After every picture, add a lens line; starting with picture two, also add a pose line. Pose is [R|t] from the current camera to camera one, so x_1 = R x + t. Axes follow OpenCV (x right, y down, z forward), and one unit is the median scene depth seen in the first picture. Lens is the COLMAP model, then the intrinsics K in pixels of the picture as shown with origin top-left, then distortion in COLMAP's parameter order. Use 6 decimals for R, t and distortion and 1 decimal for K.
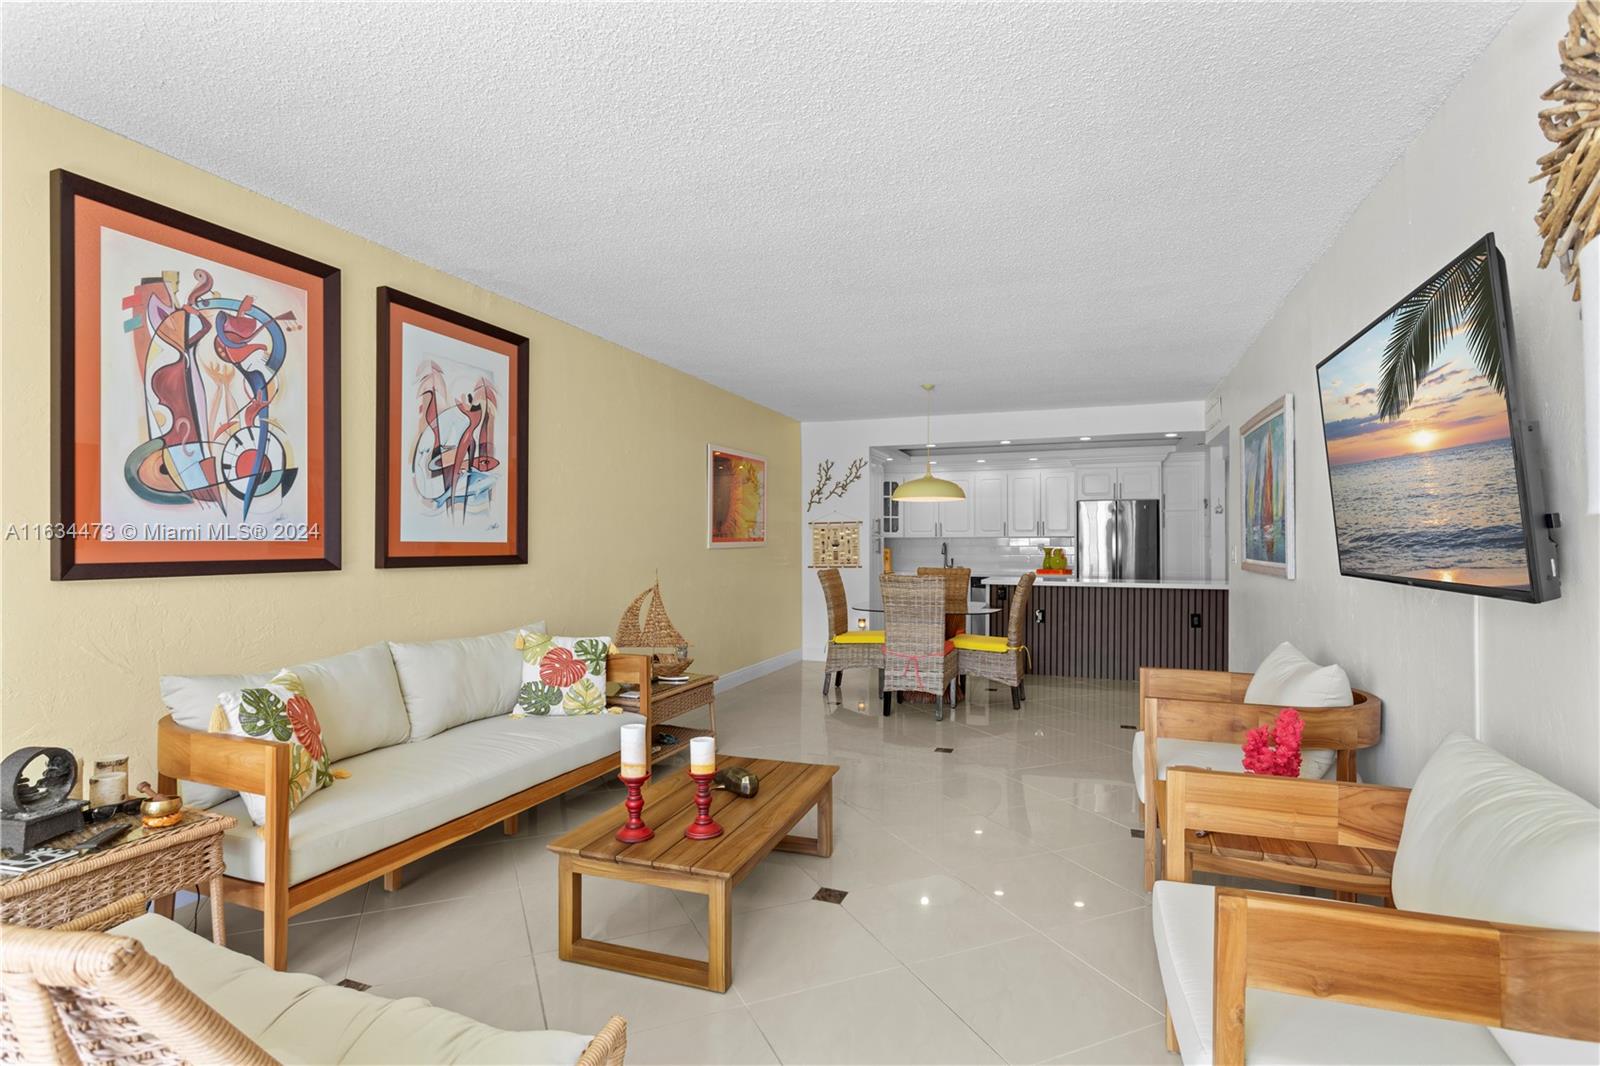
lens RADIAL K [[786.2, 0, 803.6], [0, 786.2, 545.9], [0, 0, 1]] dist [-0.019198, 0.011099]
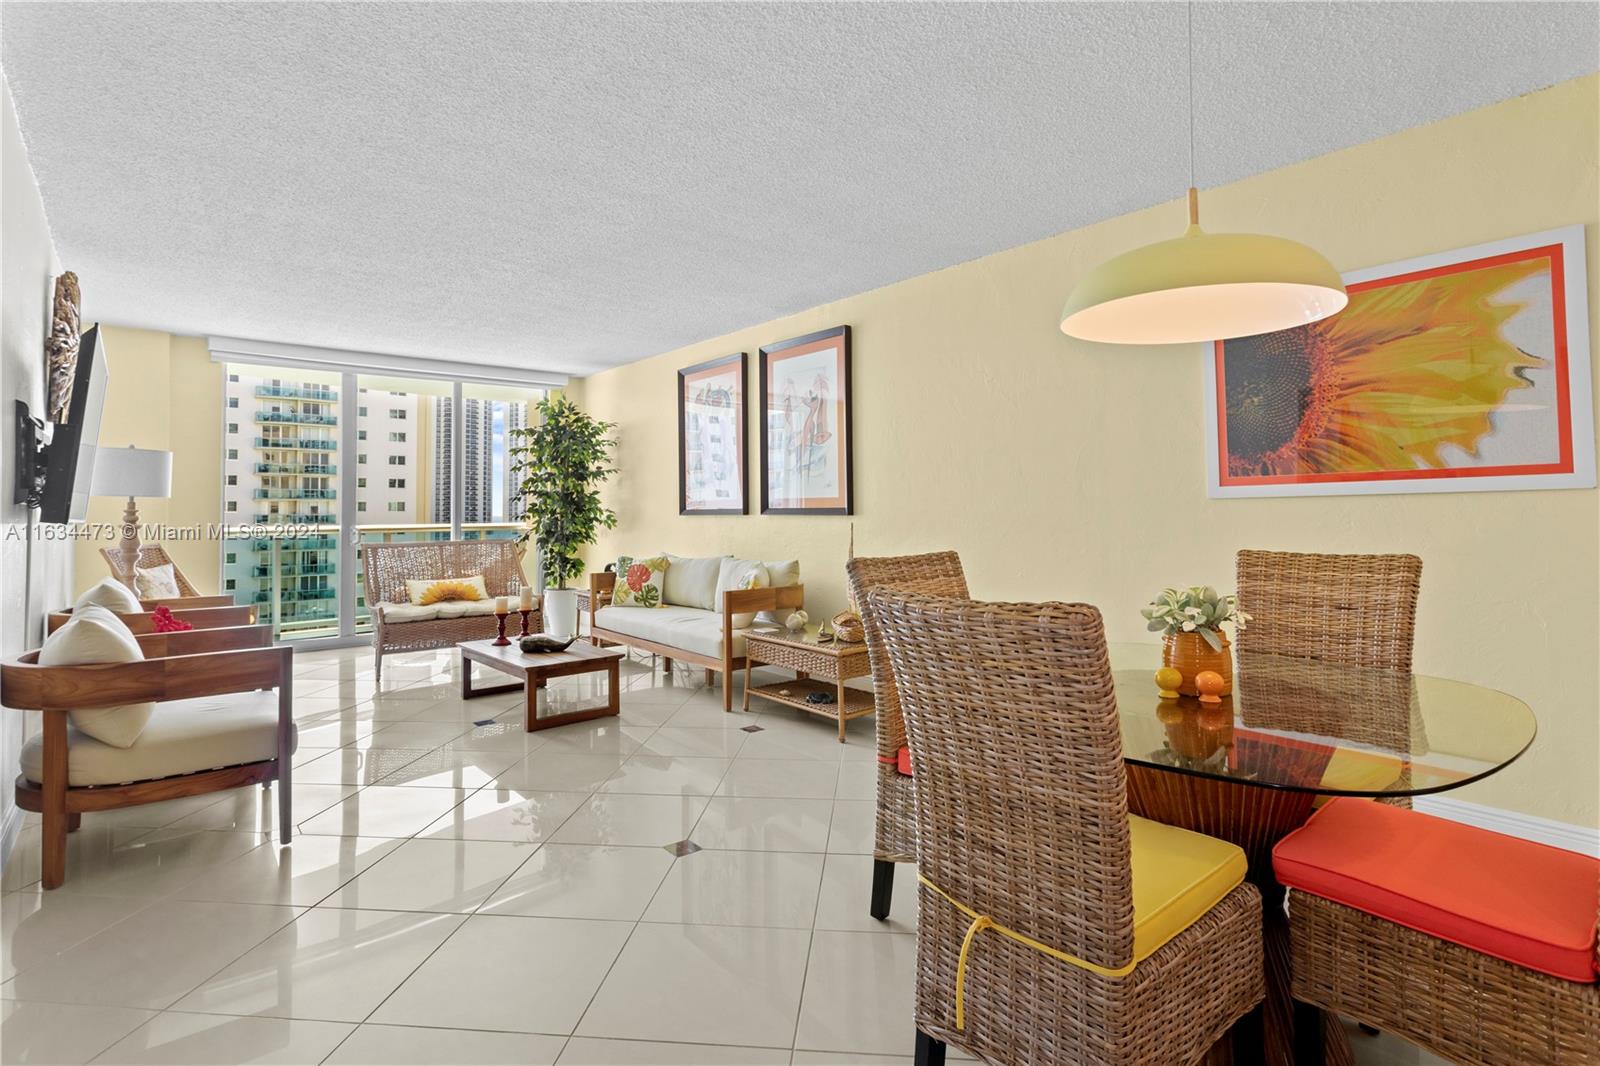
lens RADIAL K [[793.1, 0, 800.0], [0, 793.1, 533.0], [0, 0, 1]] dist [-0.001605, 0.000691]
pose [[-0.503702, 0.023454, -0.863559, 0.776028], [0.001019, 0.999647, 0.026555, 0.020319], [0.863877, 0.012496, -0.503548, 1.646209]]
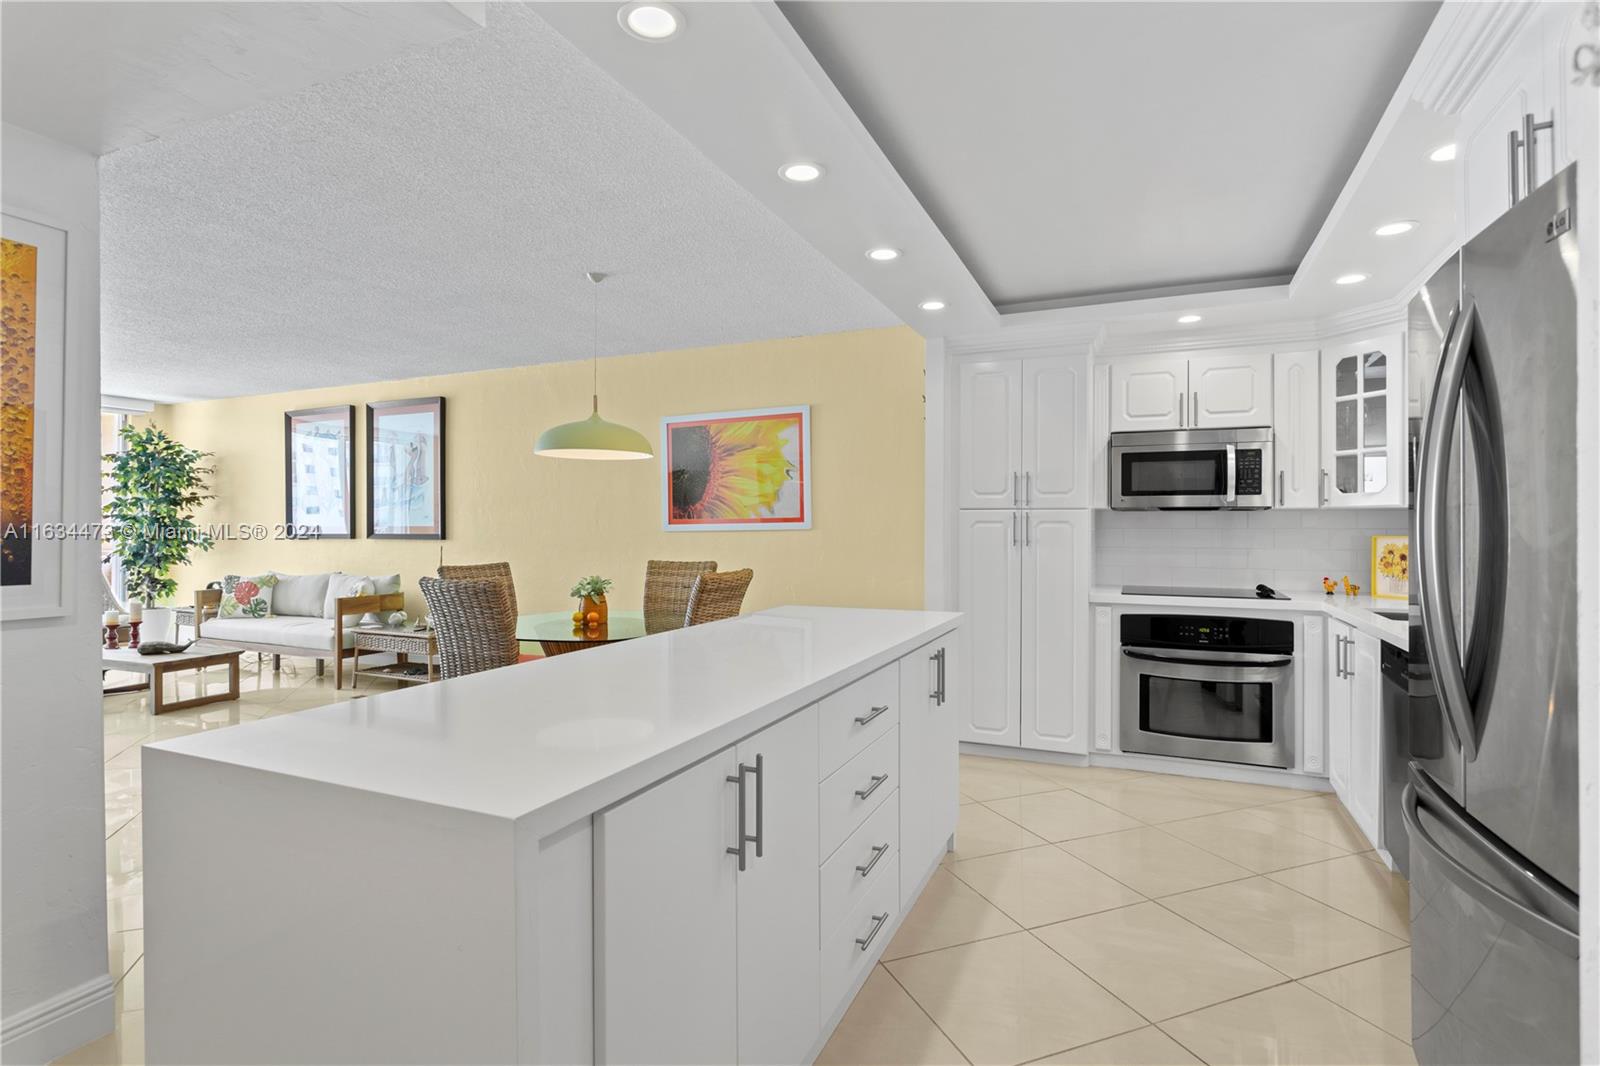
lens RADIAL K [[793.1, 0, 800.0], [0, 793.1, 533.0], [0, 0, 1]] dist [-0.001605, 0.000691]
pose [[-0.072780, 0.001444, -0.997347, 1.277277], [-0.003789, 0.999991, 0.001724, 0.005325], [0.997341, 0.003905, -0.072774, 1.961865]]
